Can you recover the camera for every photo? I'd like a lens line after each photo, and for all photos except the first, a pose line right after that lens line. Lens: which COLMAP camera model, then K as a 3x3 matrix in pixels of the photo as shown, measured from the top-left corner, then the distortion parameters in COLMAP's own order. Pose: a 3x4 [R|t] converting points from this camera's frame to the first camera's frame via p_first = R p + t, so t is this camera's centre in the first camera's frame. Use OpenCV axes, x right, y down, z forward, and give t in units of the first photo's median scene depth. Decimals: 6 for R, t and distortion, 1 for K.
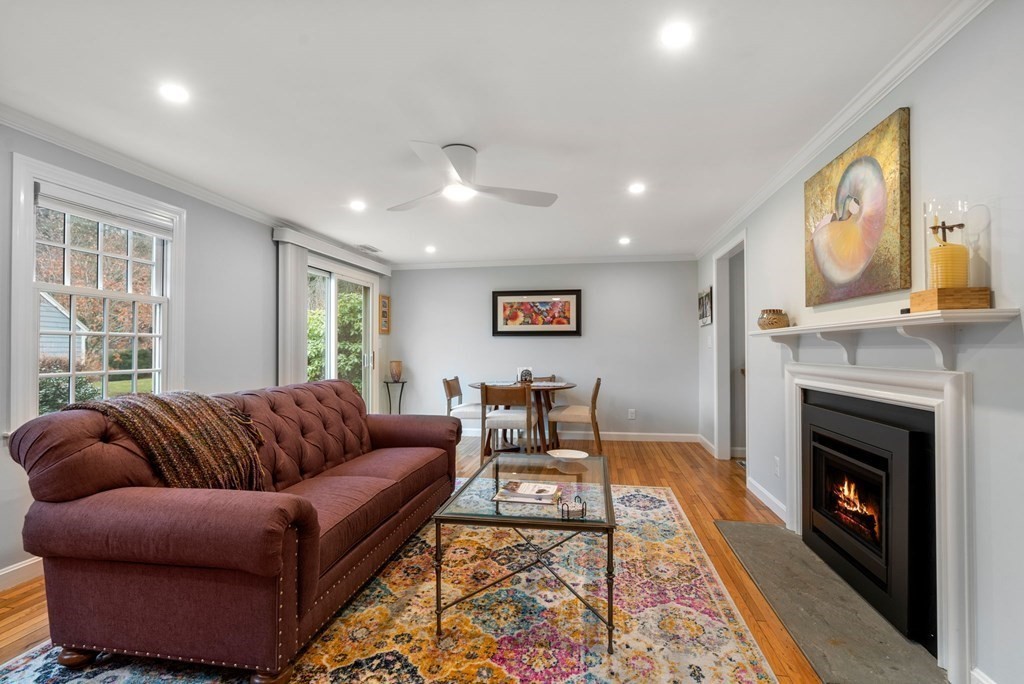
lens RADIAL K [[479.7, 0, 516.0], [0, 479.7, 343.7], [0, 0, 1]] dist [-0.005935, 0.002433]
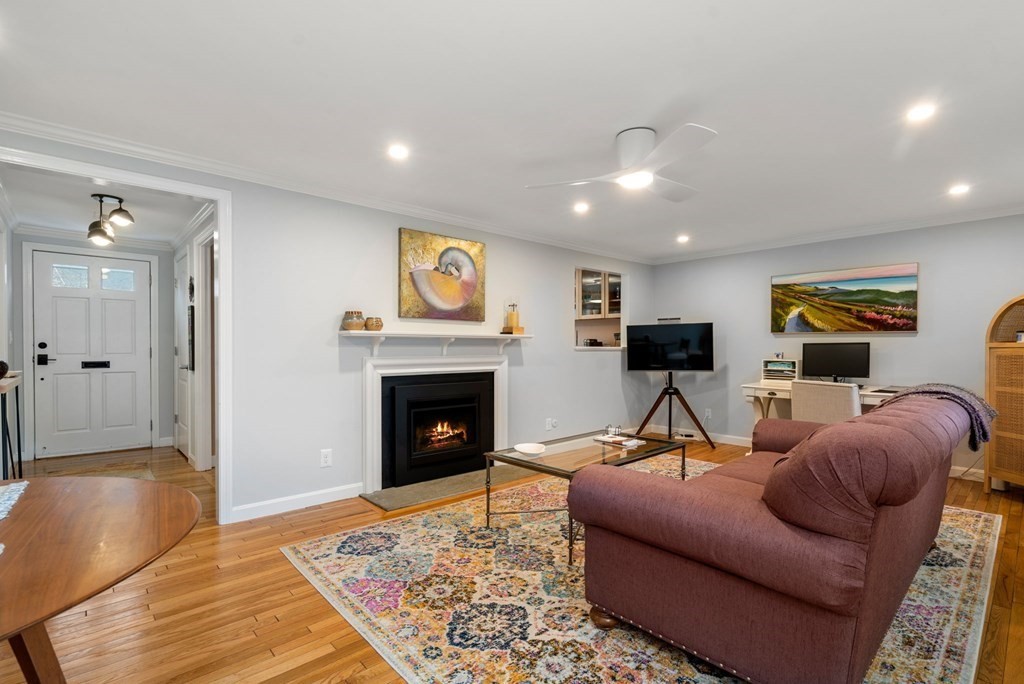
lens RADIAL K [[479.7, 0, 506.6], [0, 479.7, 356.8], [0, 0, 1]] dist [-0.005935, 0.002433]
pose [[-0.778228, -0.010363, 0.627896, -0.562201], [-0.005950, 0.999941, 0.009129, 0.026527], [-0.627954, 0.003369, -0.778243, 2.072378]]
